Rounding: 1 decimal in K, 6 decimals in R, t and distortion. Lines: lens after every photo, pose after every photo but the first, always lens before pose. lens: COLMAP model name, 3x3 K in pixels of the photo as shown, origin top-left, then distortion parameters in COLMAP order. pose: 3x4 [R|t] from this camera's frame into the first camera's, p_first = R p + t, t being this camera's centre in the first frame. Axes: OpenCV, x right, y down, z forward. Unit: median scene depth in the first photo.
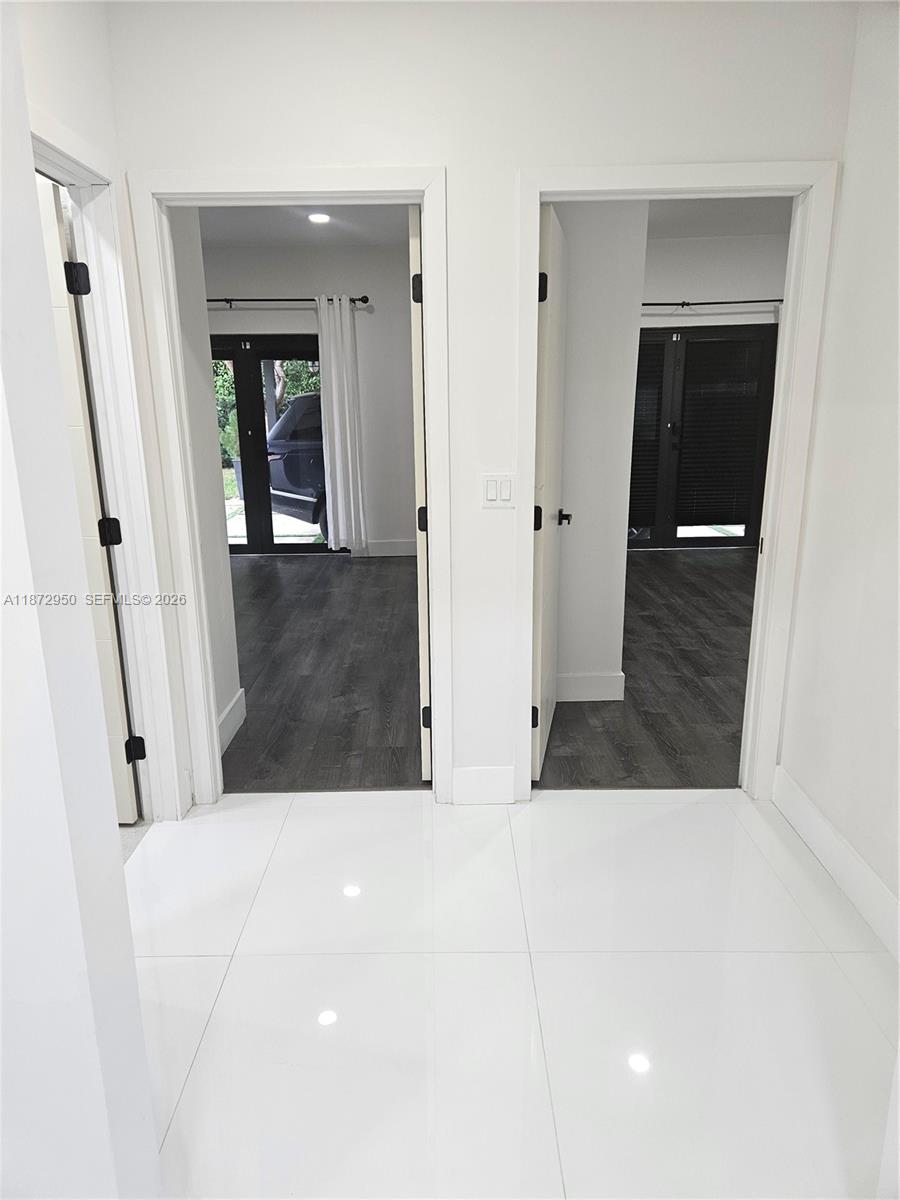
lens RADIAL K [[804.9, 0, 453.1], [0, 804.9, 596.2], [0, 0, 1]] dist [0.084294, -0.075578]
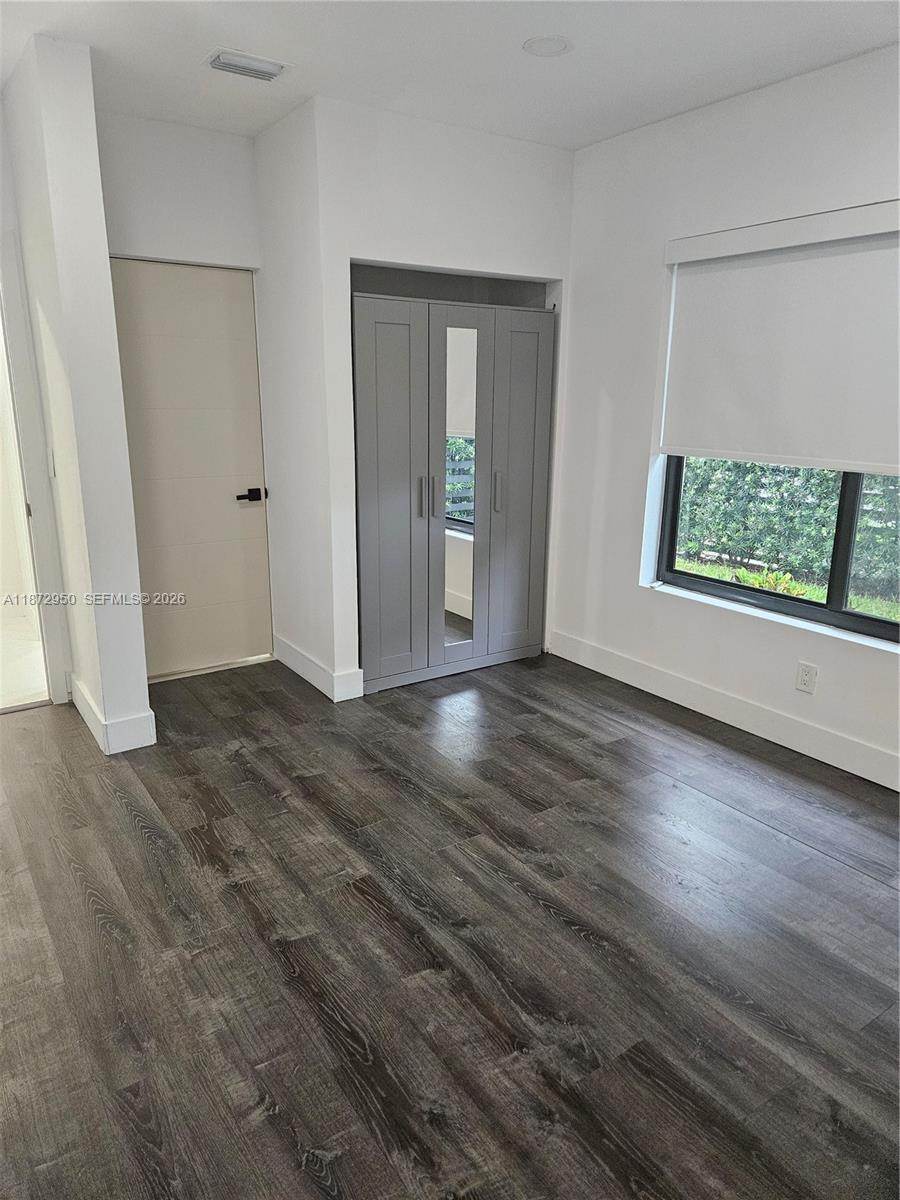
lens RADIAL K [[783.1, 0, 451.4], [0, 783.1, 605.4], [0, 0, 1]] dist [0.064085, -0.068576]
pose [[-0.834141, 0.149421, -0.530925, -0.077233], [-0.135106, 0.877923, 0.459345, -0.249702], [0.534747, 0.454890, -0.712124, 0.987781]]
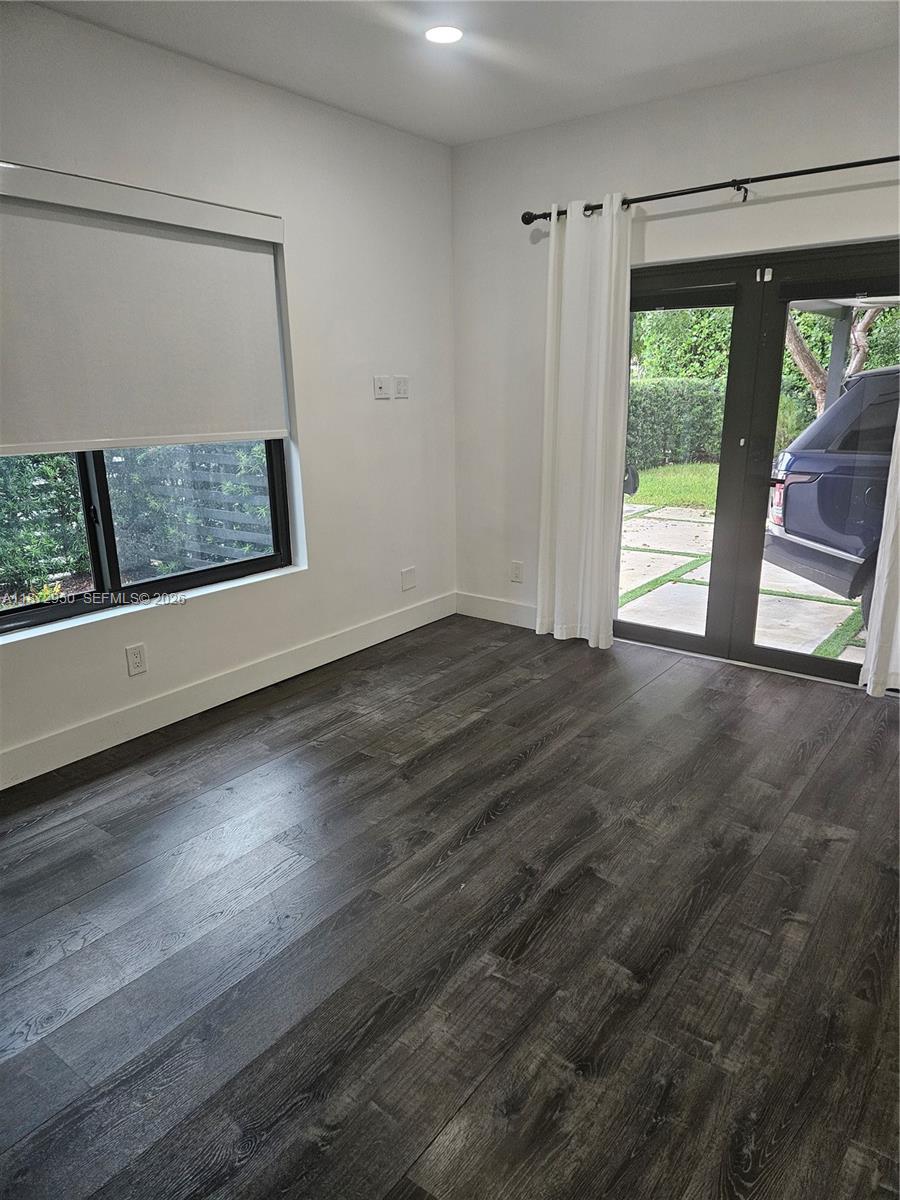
lens RADIAL K [[803.8, 0, 453.2], [0, 803.8, 603.4], [0, 0, 1]] dist [0.086679, -0.074127]
pose [[0.787816, 0.169502, -0.592128, -0.069205], [-0.151337, 0.985185, 0.080667, -0.119902], [0.597029, 0.026060, 0.801796, 0.492656]]
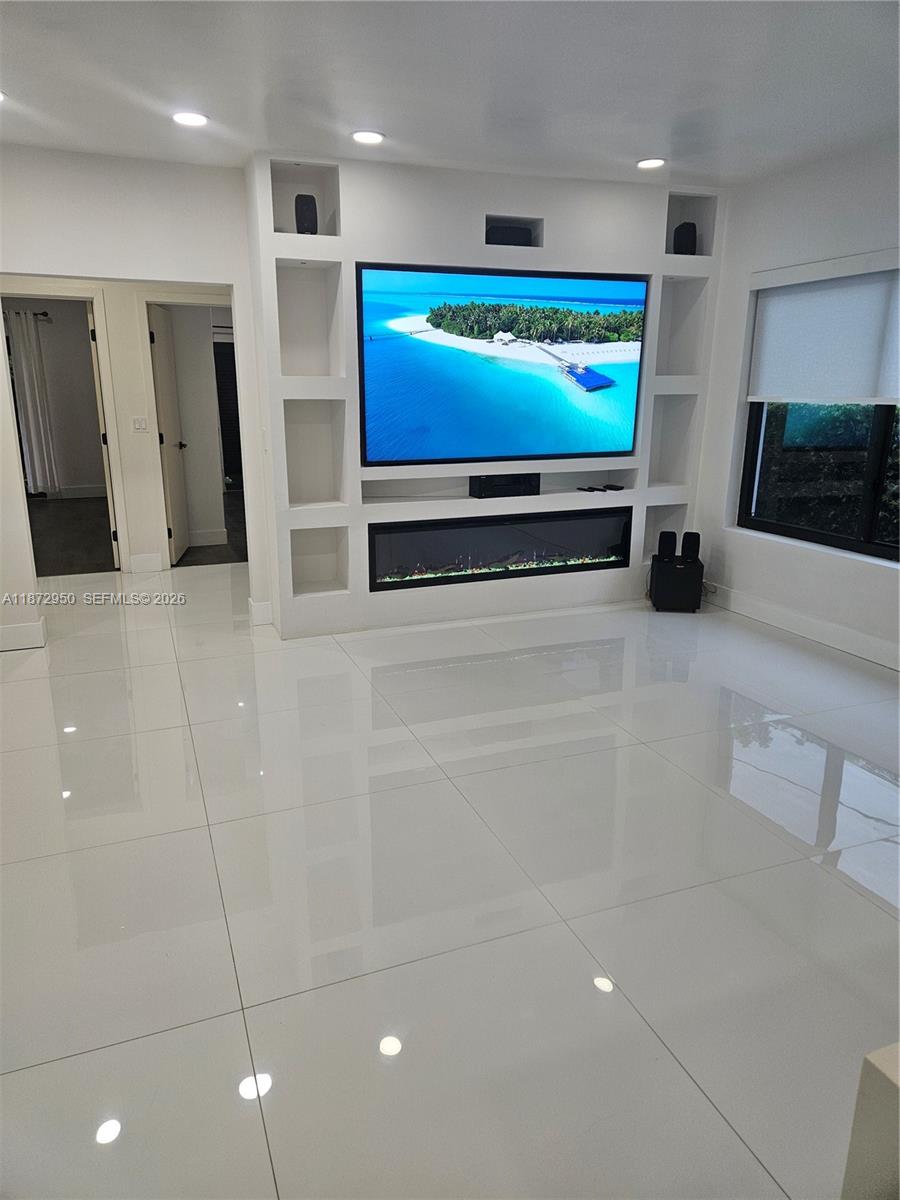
lens RADIAL K [[804.9, 0, 453.1], [0, 804.9, 596.2], [0, 0, 1]] dist [0.084294, -0.075578]
pose [[0.932055, -0.074009, 0.354677, 0.010922], [0.071652, 0.997233, 0.019795, 0.150999], [-0.355160, 0.006963, 0.934779, -0.596299]]
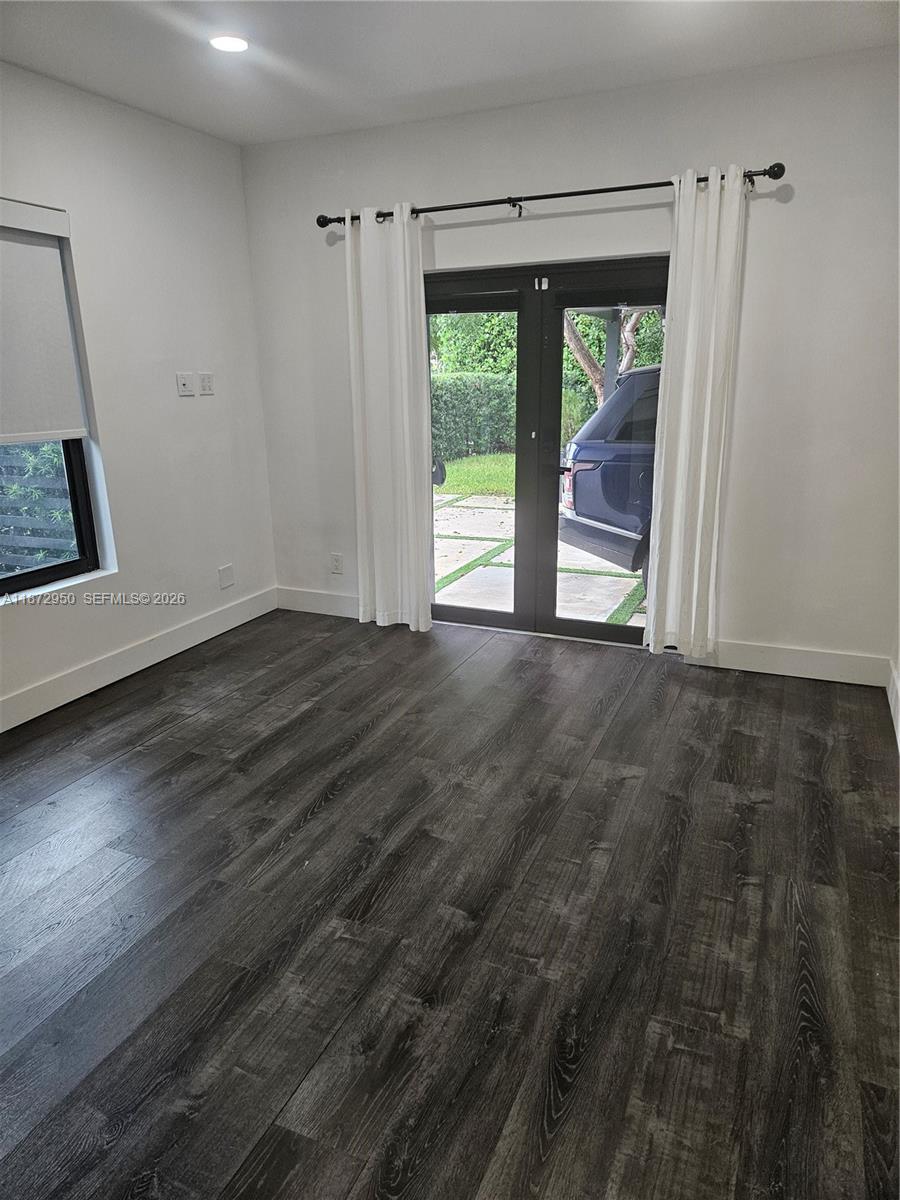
lens RADIAL K [[804.9, 0, 453.1], [0, 804.9, 596.2], [0, 0, 1]] dist [0.084294, -0.075578]
pose [[0.909351, 0.113555, -0.400233, -0.058374], [-0.101188, 0.993509, 0.051976, -0.117868], [0.403537, -0.006766, 0.914938, 0.469081]]
